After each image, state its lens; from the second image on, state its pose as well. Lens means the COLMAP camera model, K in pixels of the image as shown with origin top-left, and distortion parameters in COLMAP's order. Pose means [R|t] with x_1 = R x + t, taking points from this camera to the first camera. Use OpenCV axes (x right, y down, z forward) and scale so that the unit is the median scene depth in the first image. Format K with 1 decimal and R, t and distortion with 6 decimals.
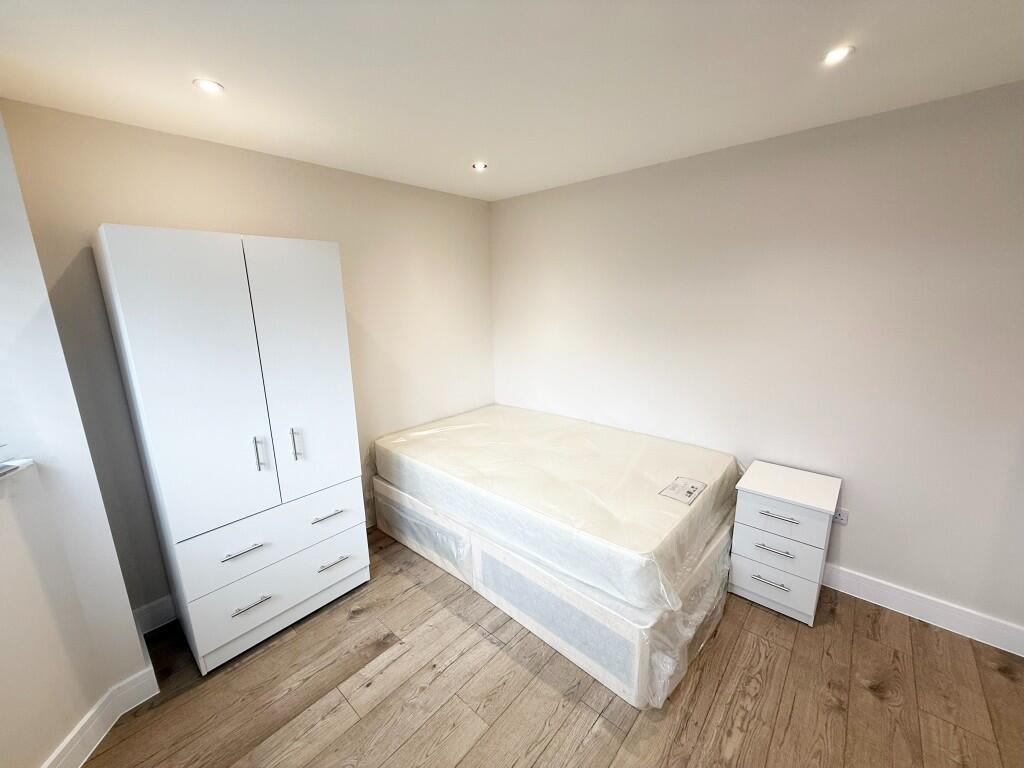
lens RADIAL K [[406.1, 0, 510.1], [0, 406.1, 381.0], [0, 0, 1]] dist [-0.003642, -0.000258]
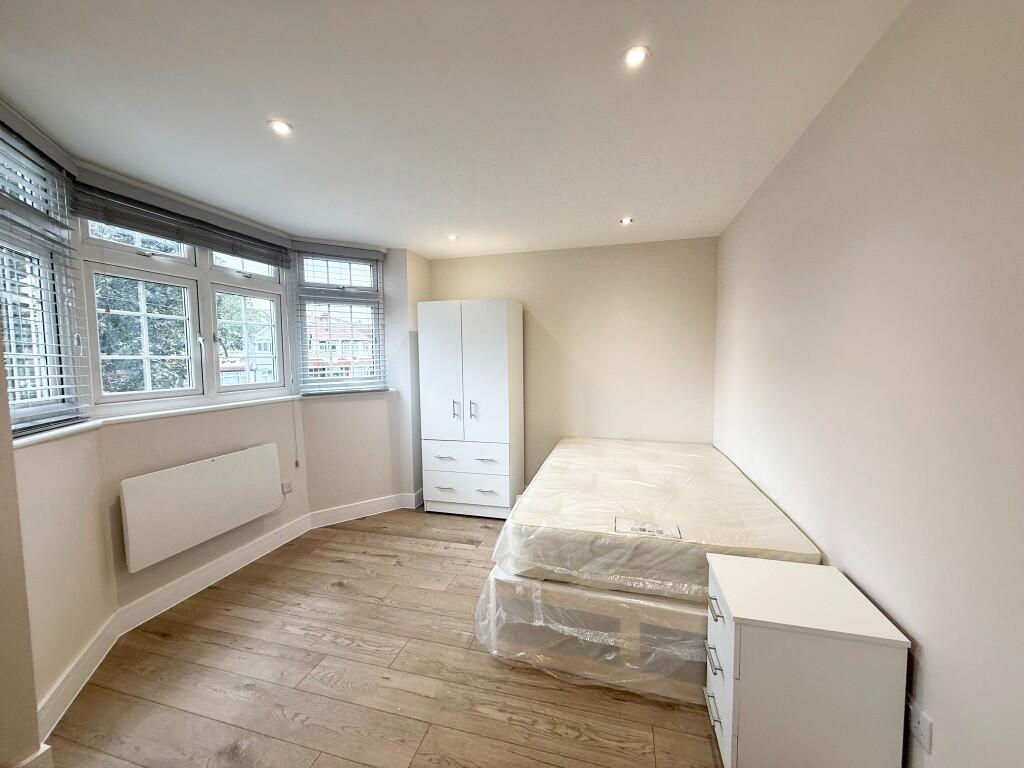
lens RADIAL K [[406.1, 0, 510.6], [0, 406.1, 383.9], [0, 0, 1]] dist [-0.003642, -0.000258]
pose [[0.443392, 0.075010, -0.893184, 1.266579], [-0.190199, 0.981672, -0.011977, 0.035358], [0.875915, 0.175193, 0.449533, 0.348021]]
